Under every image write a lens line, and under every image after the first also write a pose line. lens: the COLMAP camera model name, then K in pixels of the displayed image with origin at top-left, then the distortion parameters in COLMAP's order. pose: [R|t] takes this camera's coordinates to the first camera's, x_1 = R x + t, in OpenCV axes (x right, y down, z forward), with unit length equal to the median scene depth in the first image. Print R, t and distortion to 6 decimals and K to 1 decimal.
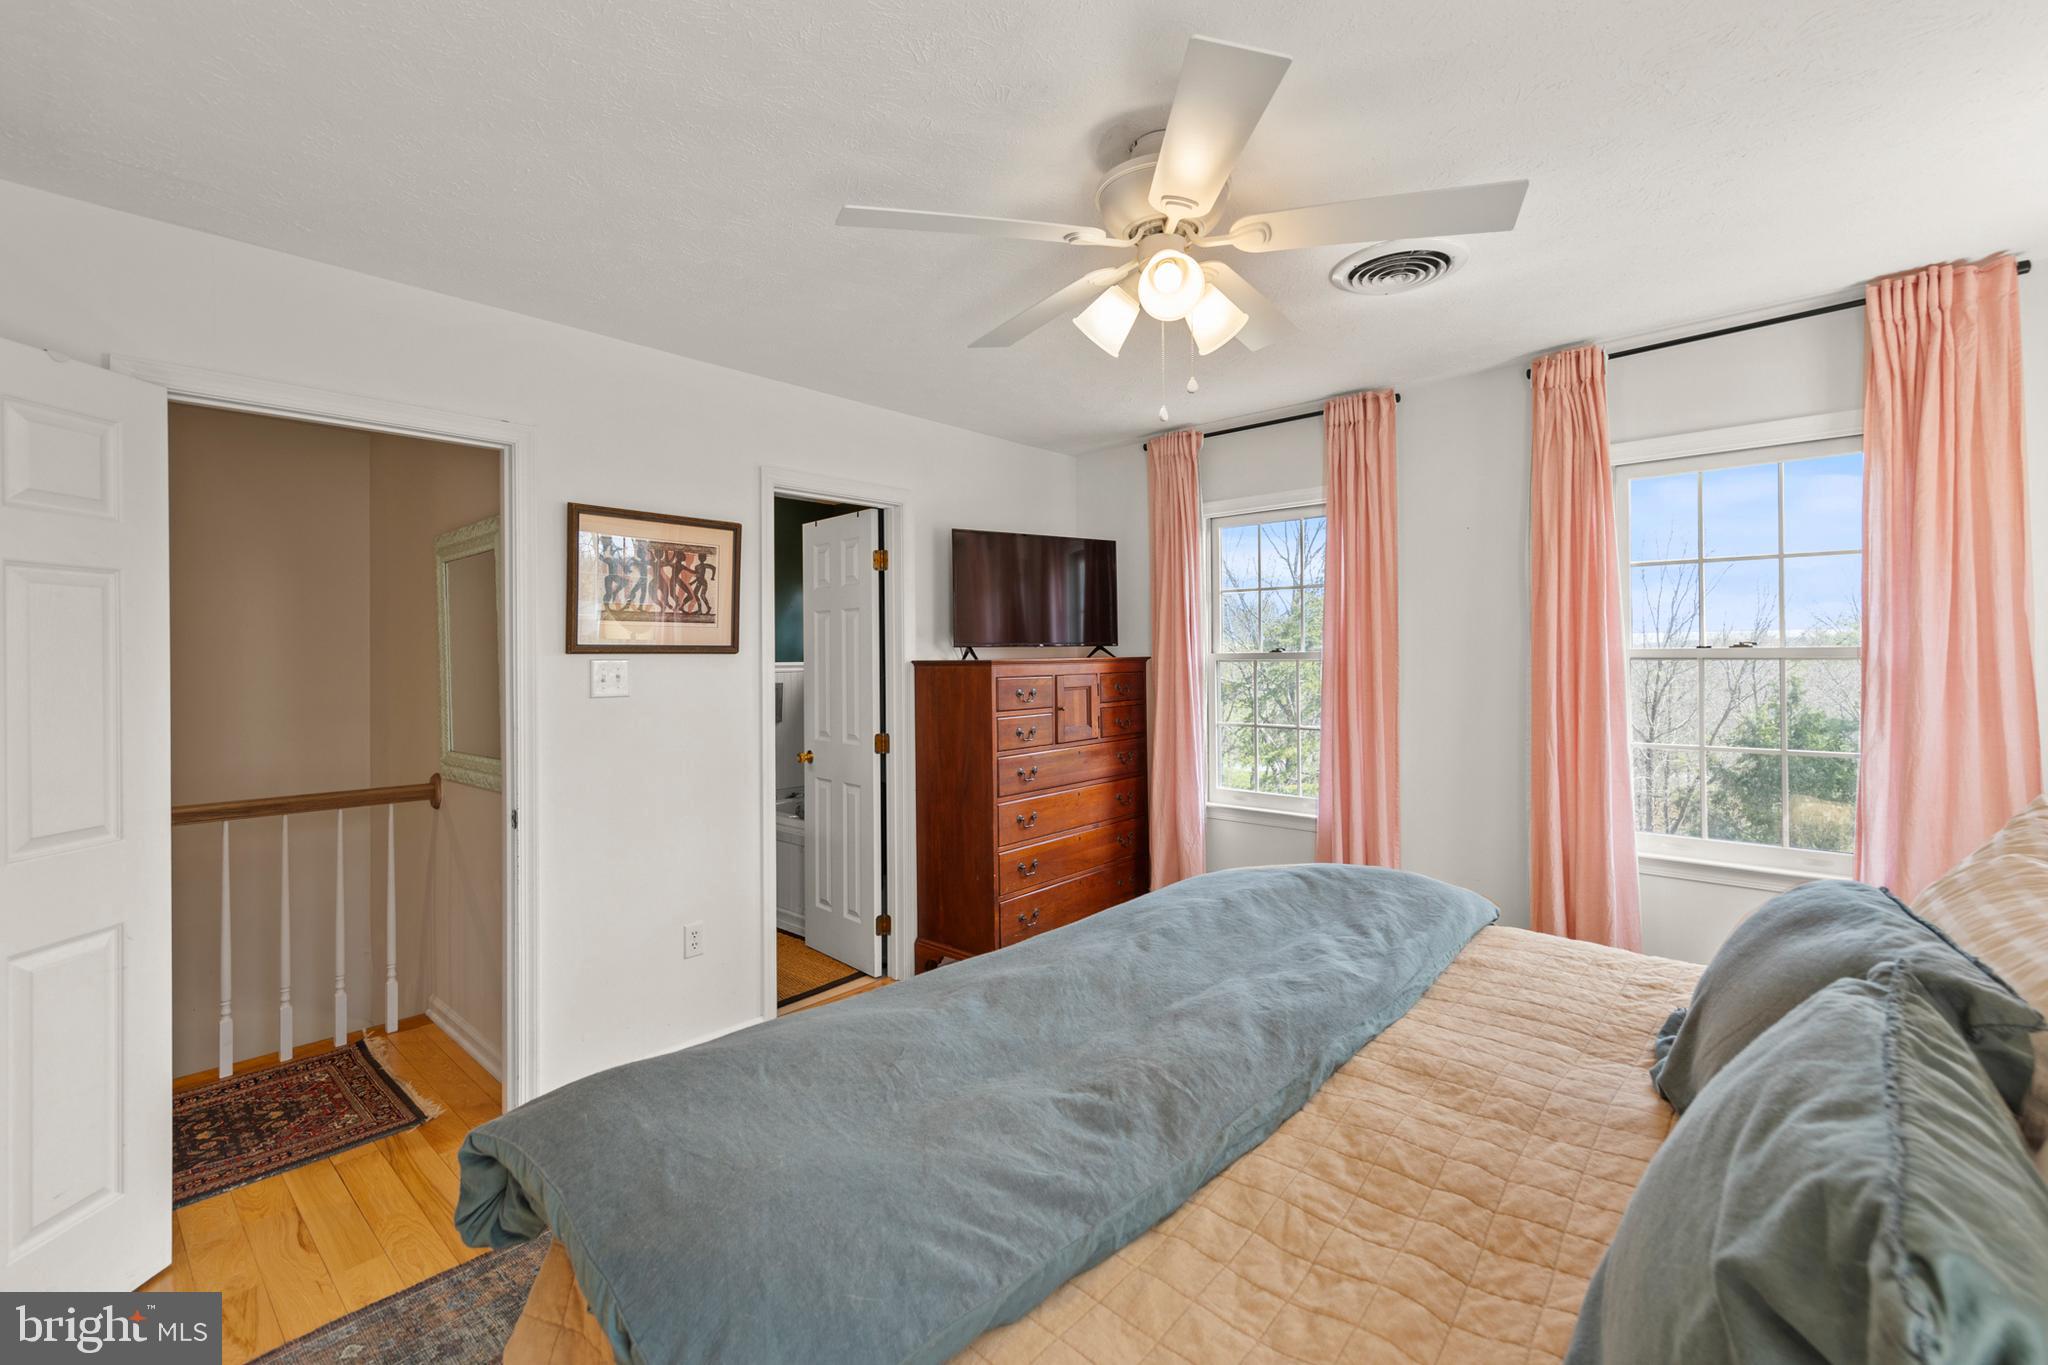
lens RADIAL K [[855.5, 0, 1038.8], [0, 855.5, 650.7], [0, 0, 1]] dist [0.000414, -0.000059]
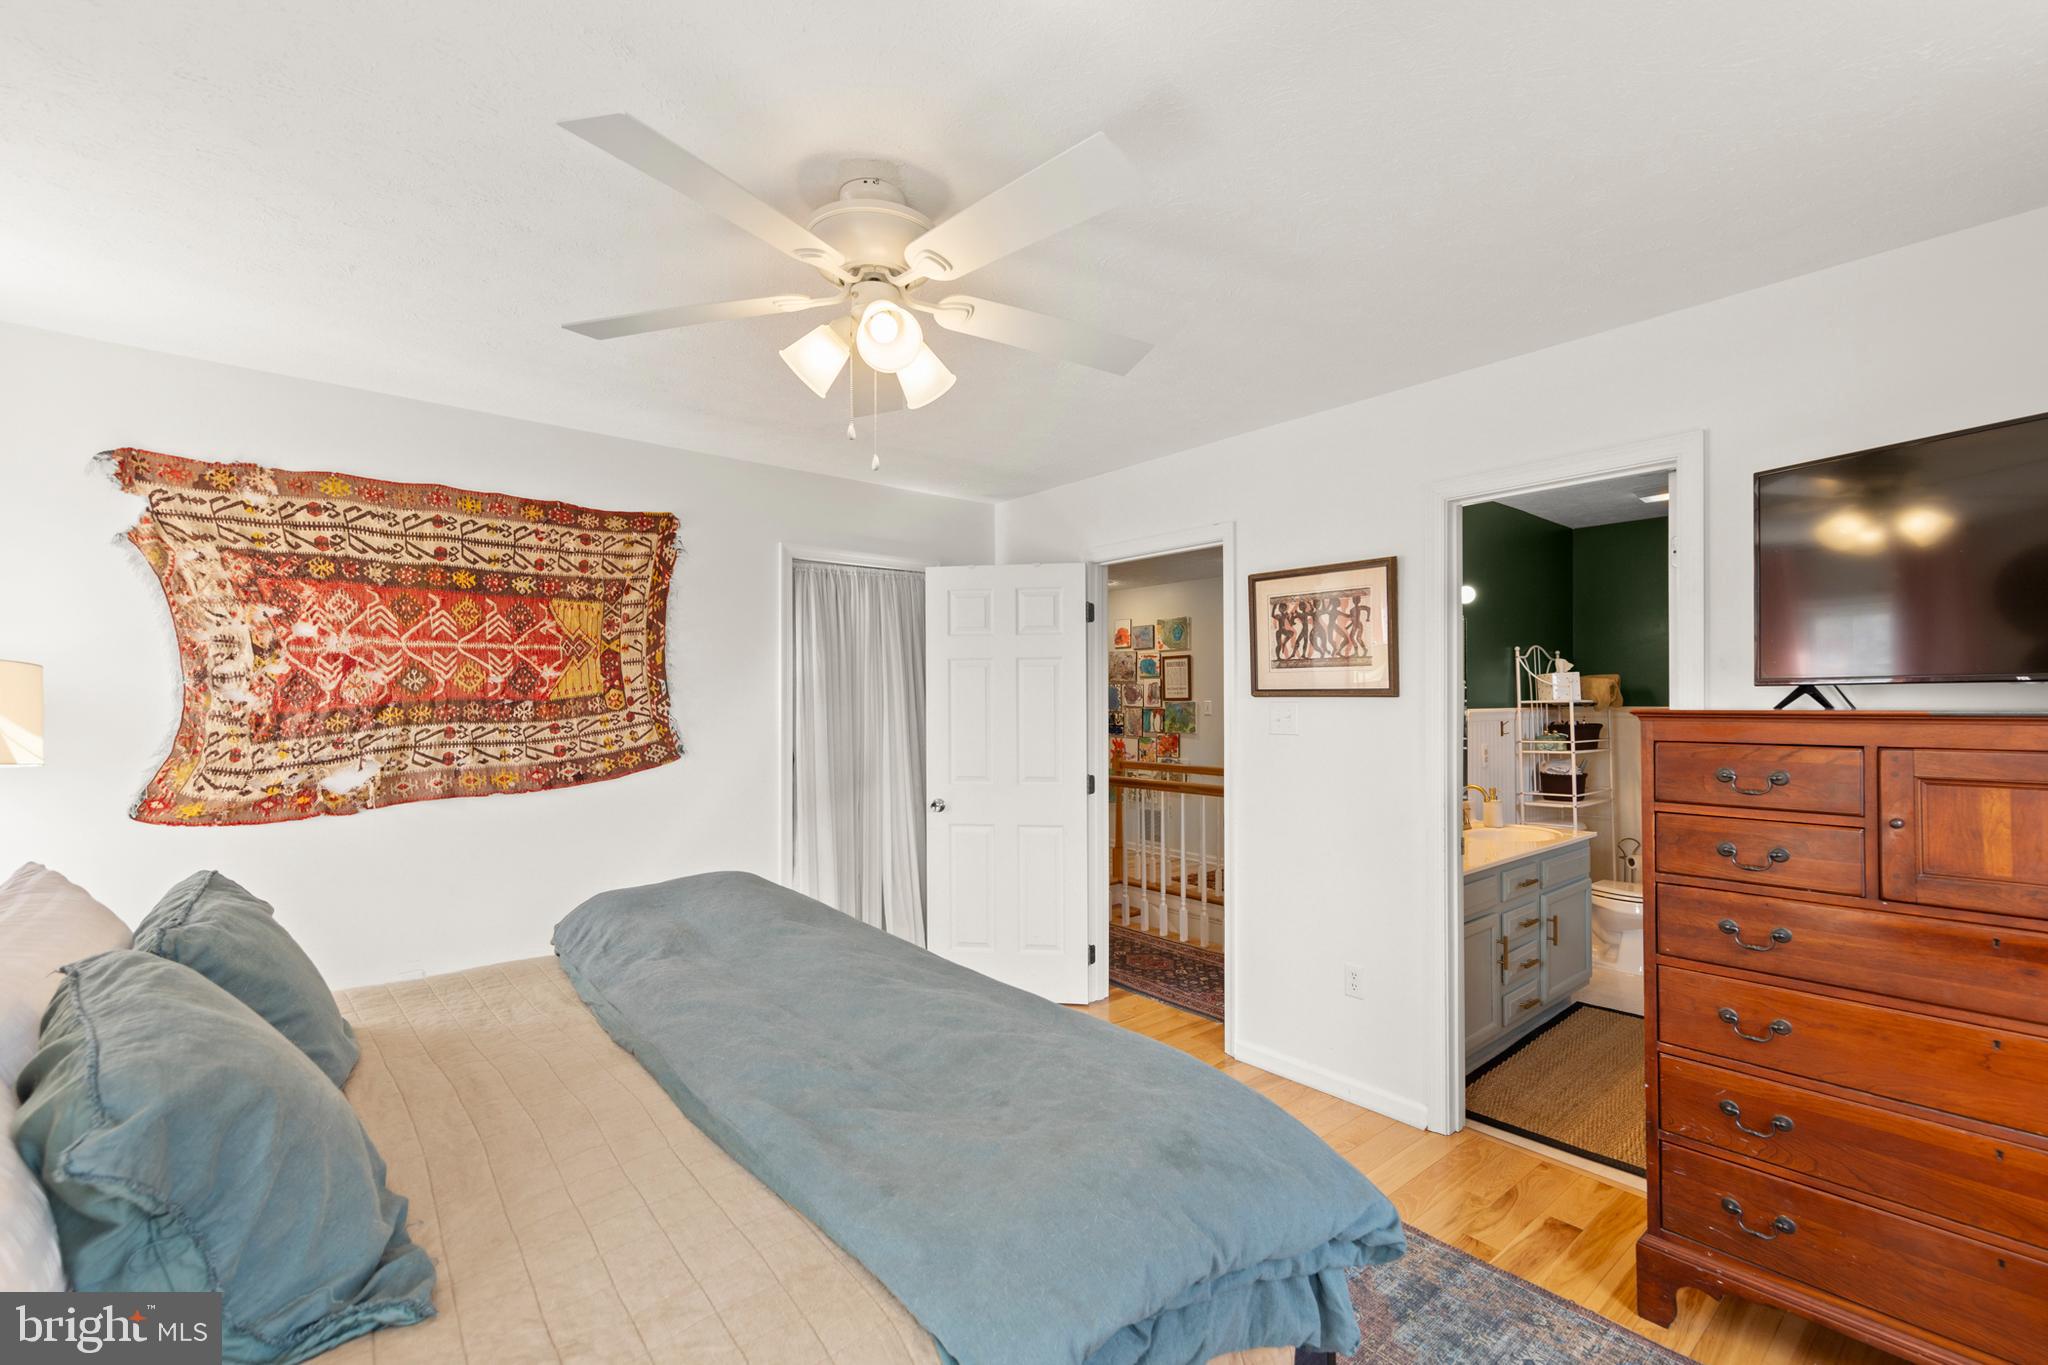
lens RADIAL K [[865.7, 0, 1032.5], [0, 865.7, 703.0], [0, 0, 1]] dist [-0.000051, -0.000037]
pose [[-0.150693, 0.008956, -0.988540, 0.661010], [0.005762, 0.999950, 0.008181, -0.000070], [0.988564, -0.004463, -0.150737, 0.786748]]
